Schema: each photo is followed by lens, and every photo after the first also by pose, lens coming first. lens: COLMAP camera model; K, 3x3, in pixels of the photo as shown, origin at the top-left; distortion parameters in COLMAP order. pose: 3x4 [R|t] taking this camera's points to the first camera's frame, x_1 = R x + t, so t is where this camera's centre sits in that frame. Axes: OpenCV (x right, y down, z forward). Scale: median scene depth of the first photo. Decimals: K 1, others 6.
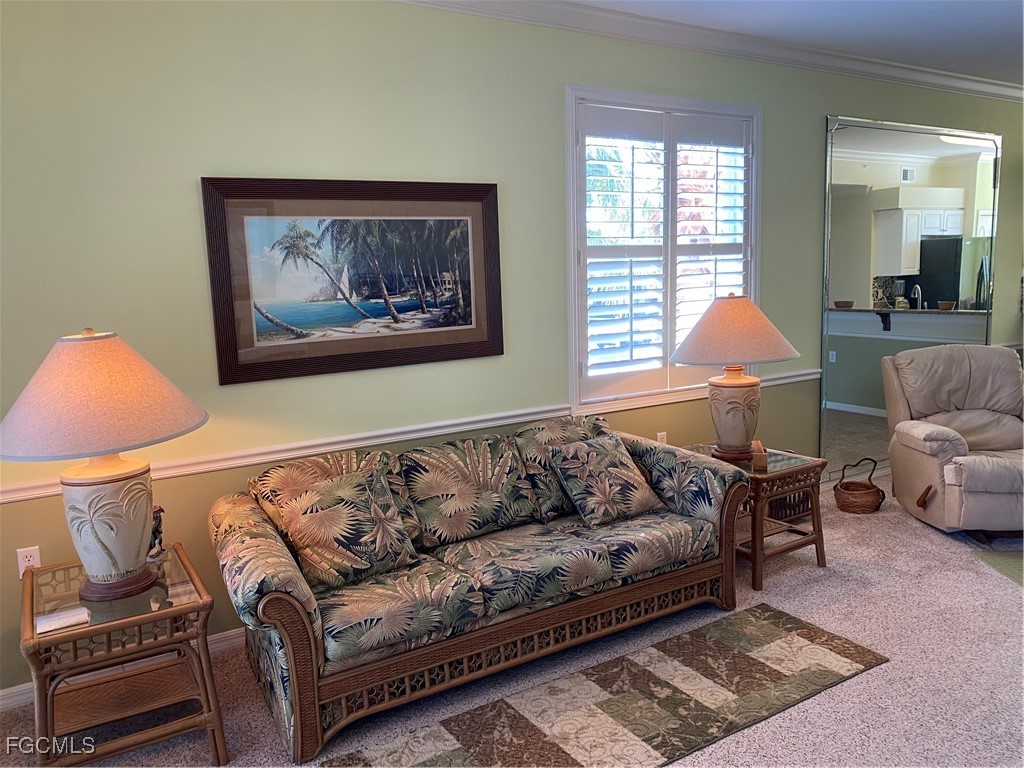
lens RADIAL K [[779.3, 0, 510.6], [0, 779.3, 385.0], [0, 0, 1]] dist [0.032539, -0.031809]
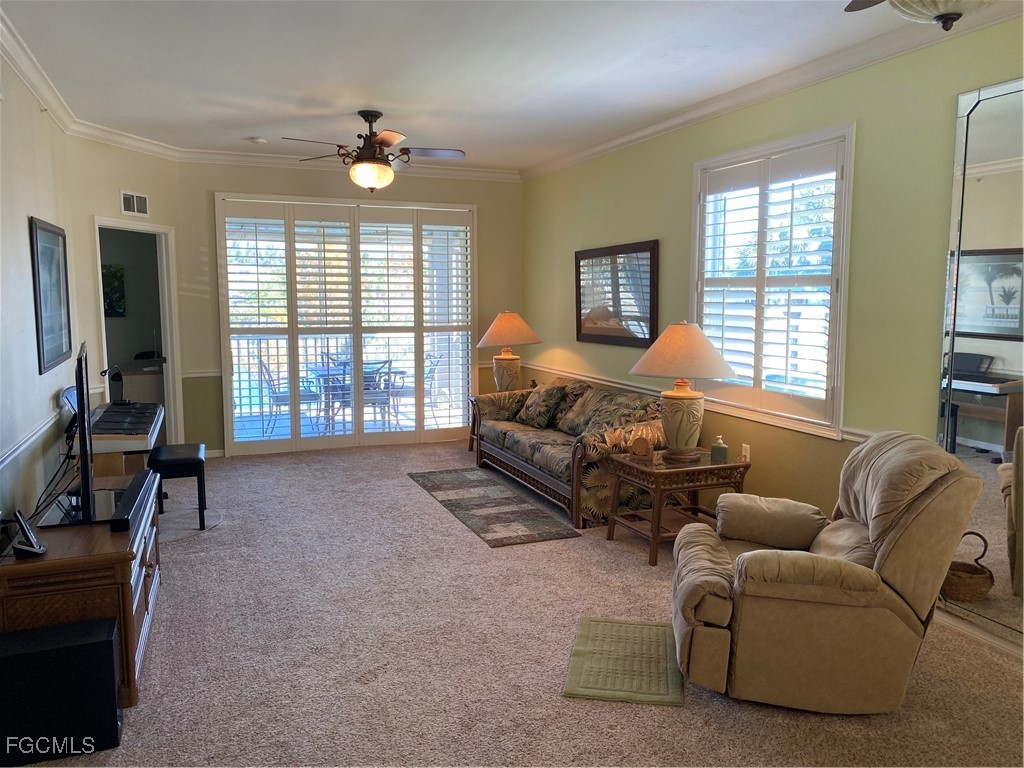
lens RADIAL K [[779.3, 0, 511.9], [0, 779.3, 382.2], [0, 0, 1]] dist [0.032539, -0.031809]
pose [[-0.171761, 0.152478, -0.973267, 1.455075], [-0.126701, 0.976325, 0.175317, -0.195784], [0.976957, 0.153427, -0.148375, 0.901221]]
